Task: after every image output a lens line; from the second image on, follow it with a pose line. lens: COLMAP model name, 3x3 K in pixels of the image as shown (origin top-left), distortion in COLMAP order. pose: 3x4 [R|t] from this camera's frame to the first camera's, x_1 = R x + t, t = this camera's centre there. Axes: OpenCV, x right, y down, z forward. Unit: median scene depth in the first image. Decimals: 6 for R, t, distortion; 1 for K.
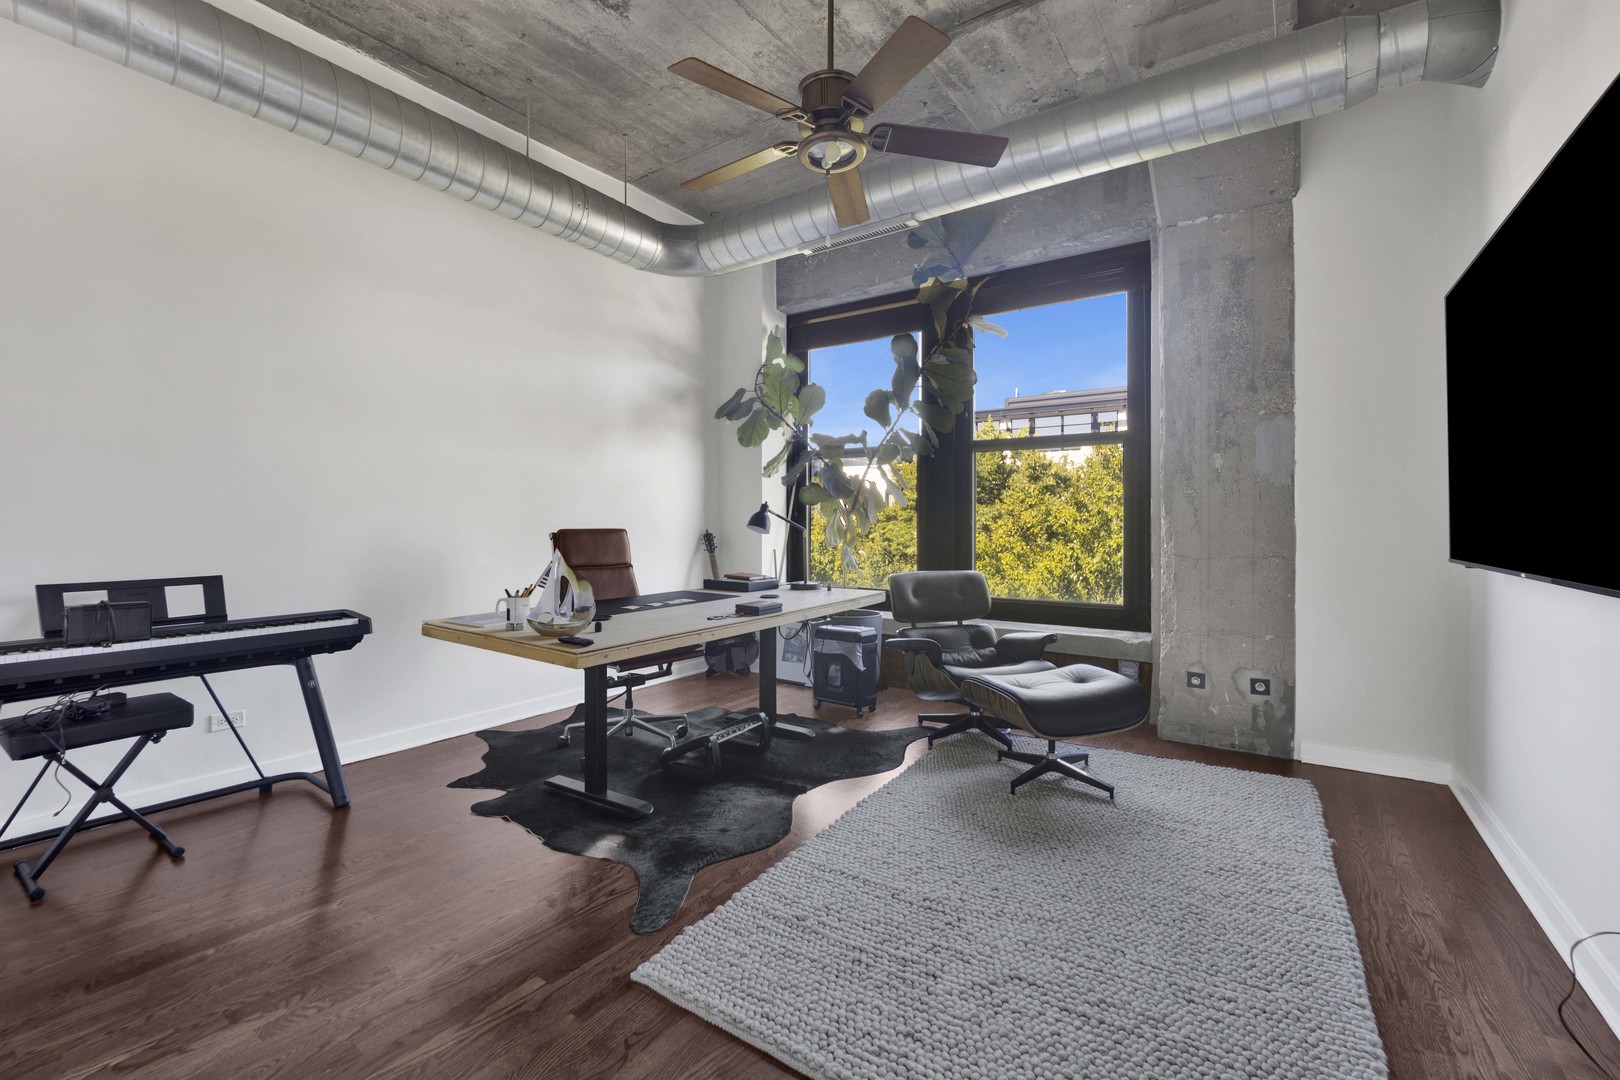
lens RADIAL K [[672.2, 0, 812.5], [0, 672.2, 532.3], [0, 0, 1]] dist [-0.000580, 0.000041]
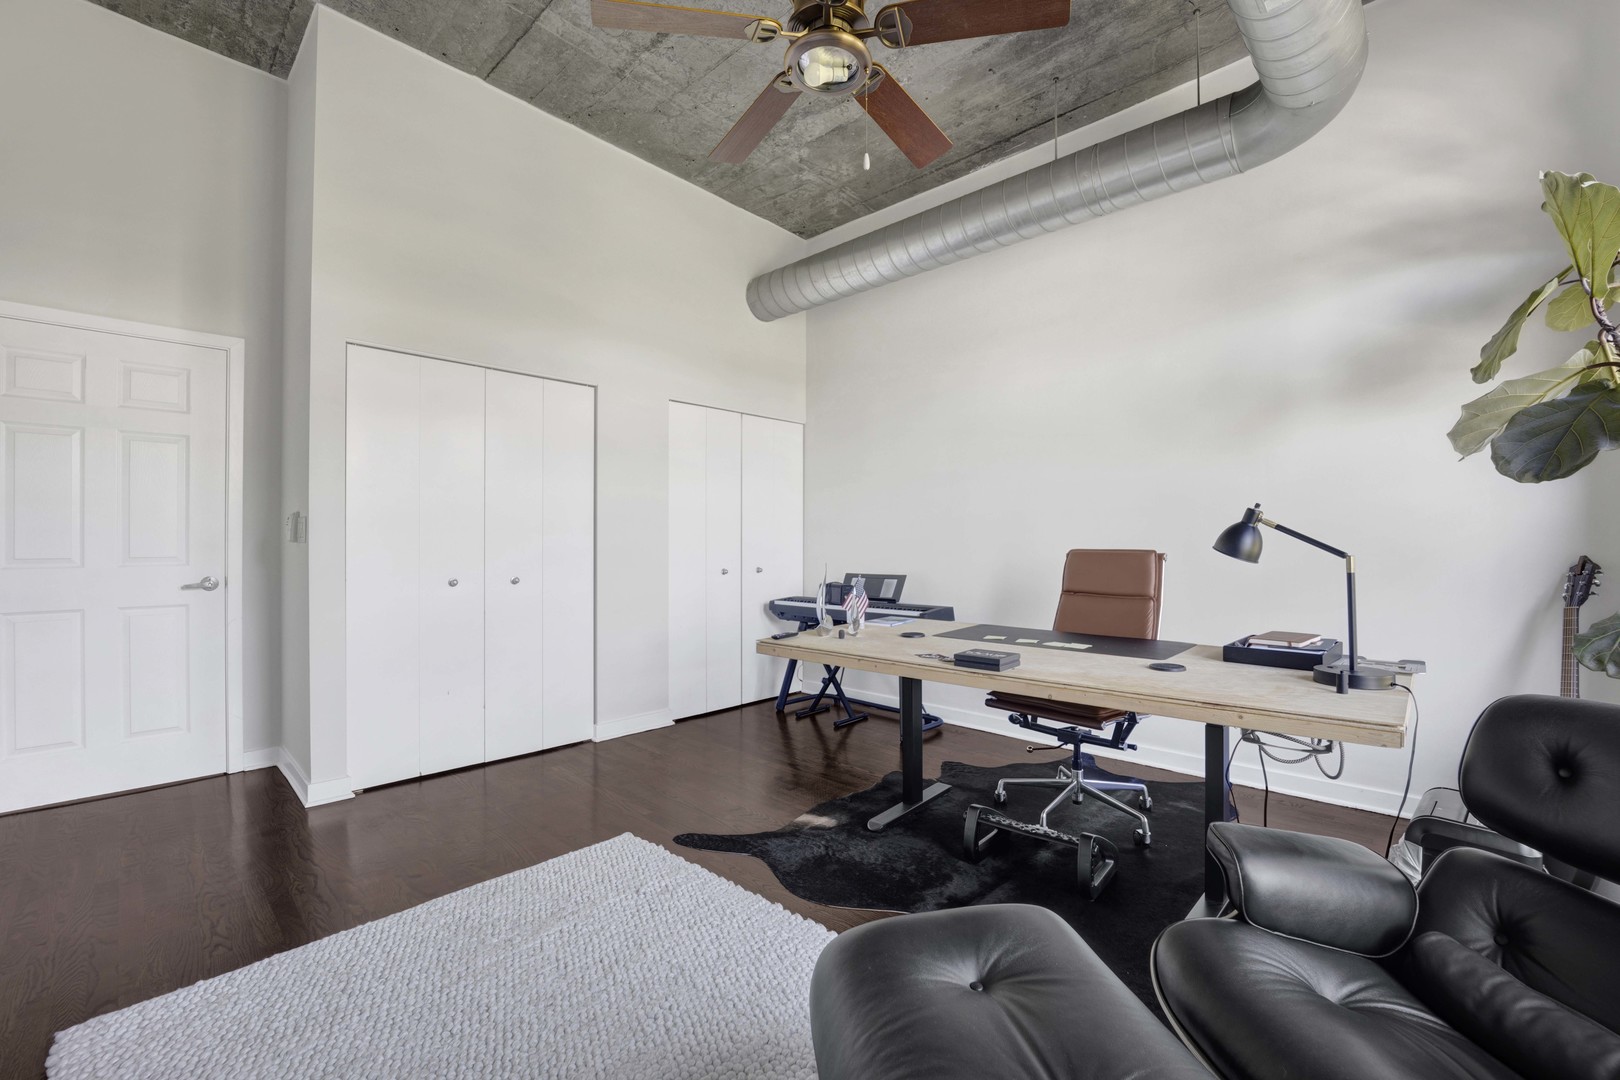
lens RADIAL K [[678.7, 0, 808.8], [0, 678.7, 543.2], [0, 0, 1]] dist [-0.022956, 0.000671]
pose [[-0.143220, 0.005642, -0.989675, 0.596673], [-0.011773, 0.999903, 0.007405, -0.014885], [0.989621, 0.012712, -0.143140, 0.825173]]
